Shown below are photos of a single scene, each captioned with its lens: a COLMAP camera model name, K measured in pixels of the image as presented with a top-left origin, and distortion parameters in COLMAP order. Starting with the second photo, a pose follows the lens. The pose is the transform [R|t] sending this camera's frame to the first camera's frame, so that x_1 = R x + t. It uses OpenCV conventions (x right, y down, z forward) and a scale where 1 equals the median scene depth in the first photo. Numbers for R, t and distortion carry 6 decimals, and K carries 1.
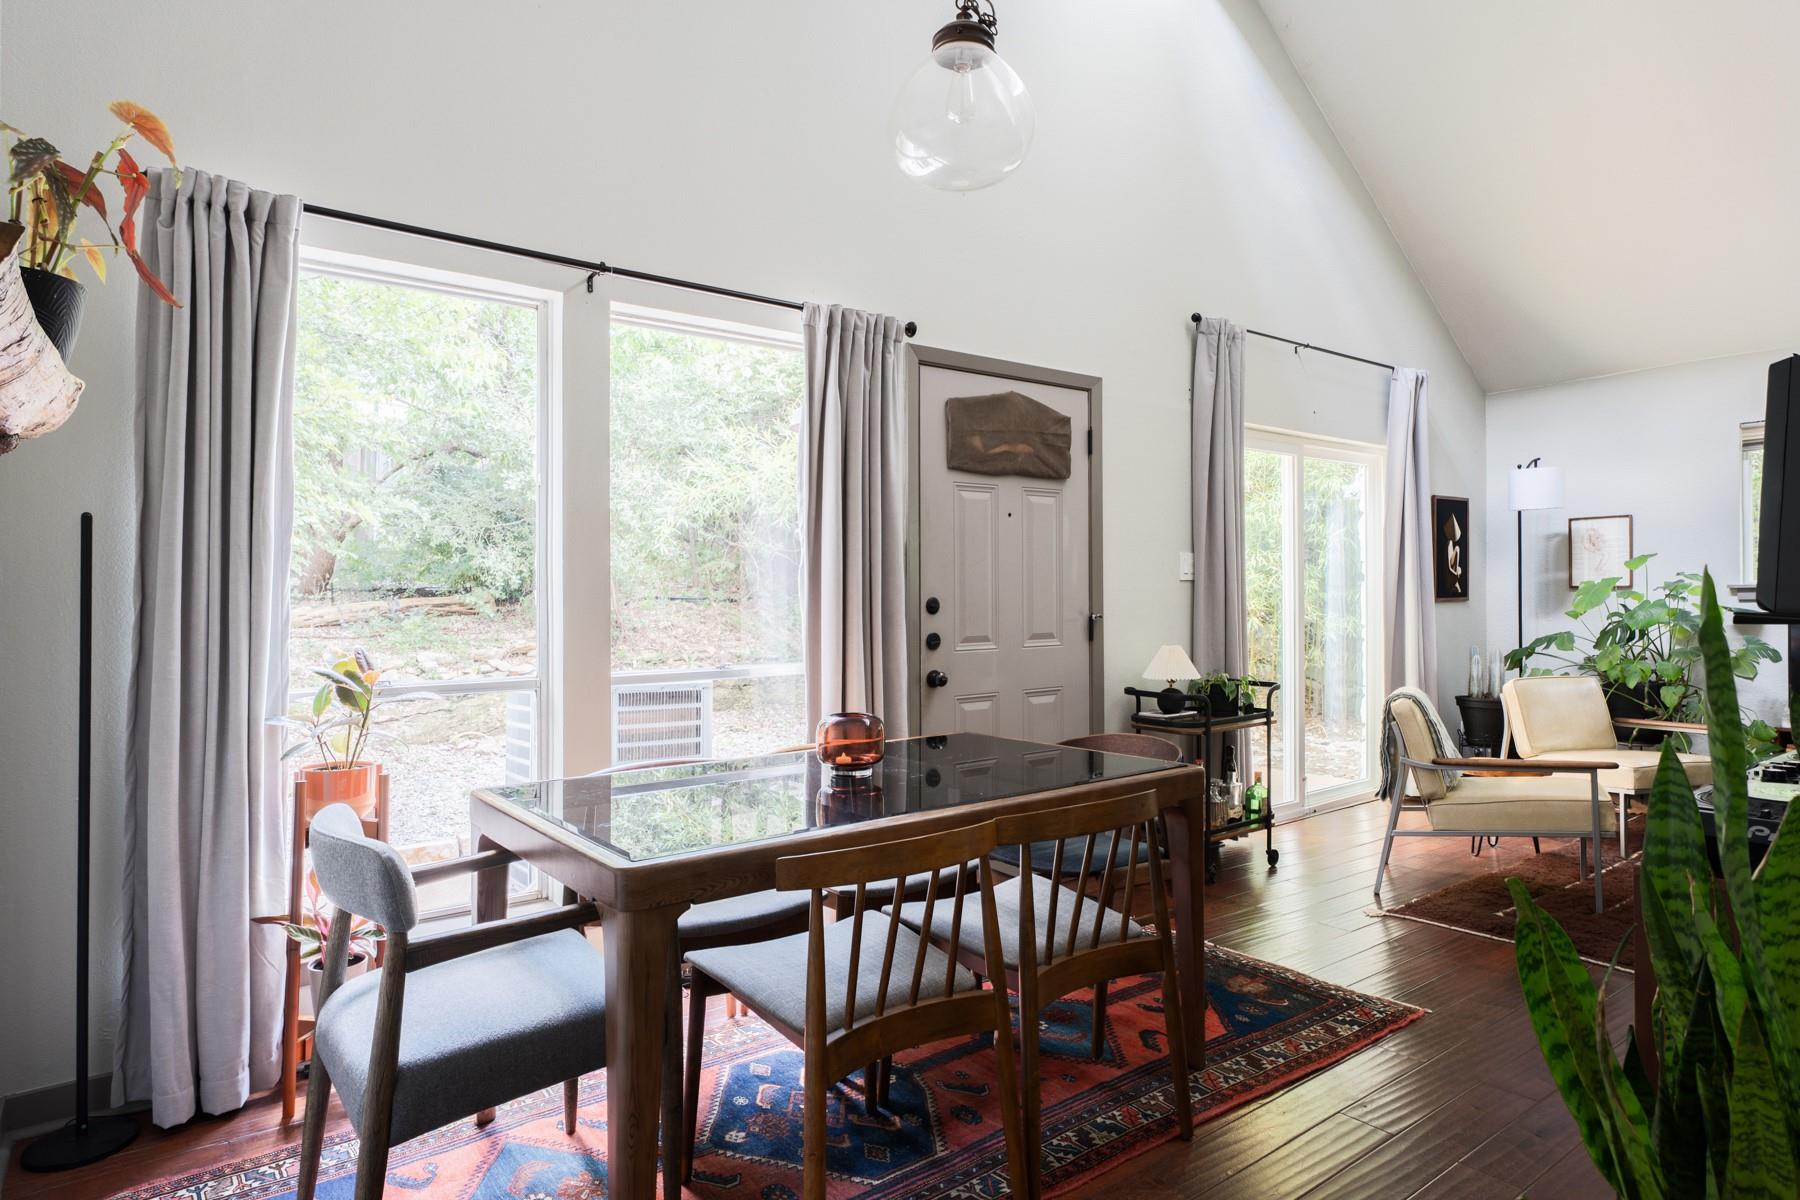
lens RADIAL K [[988.2, 0, 900.2], [0, 988.2, 587.1], [0, 0, 1]] dist [-0.001261, -0.000157]
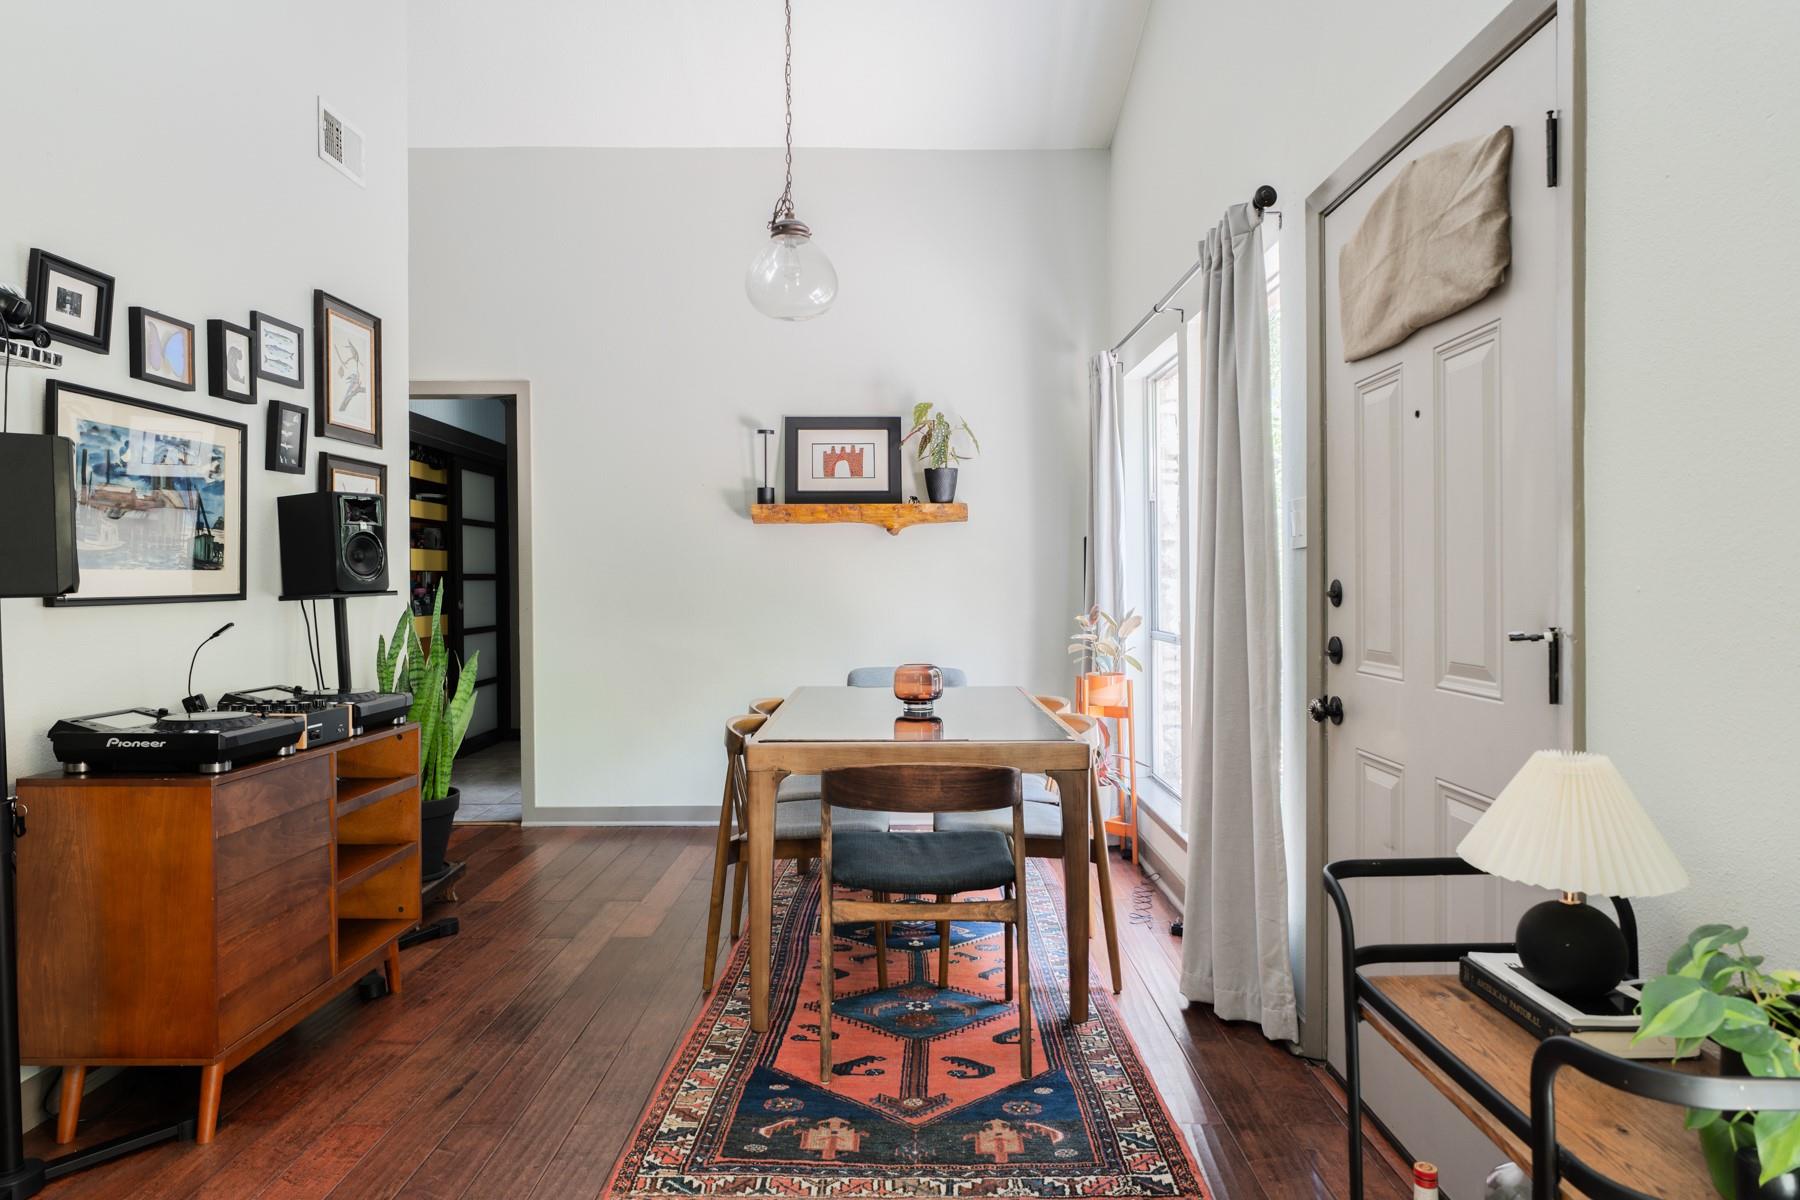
lens RADIAL K [[1029.9, 0, 902.1], [0, 1029.9, 592.6], [0, 0, 1]] dist [0.001029, 0.000042]
pose [[-0.584120, 0.011134, -0.811591, 0.979100], [0.008766, 0.999934, 0.007409, 0.015856], [0.811620, -0.002787, -0.584179, 1.582910]]
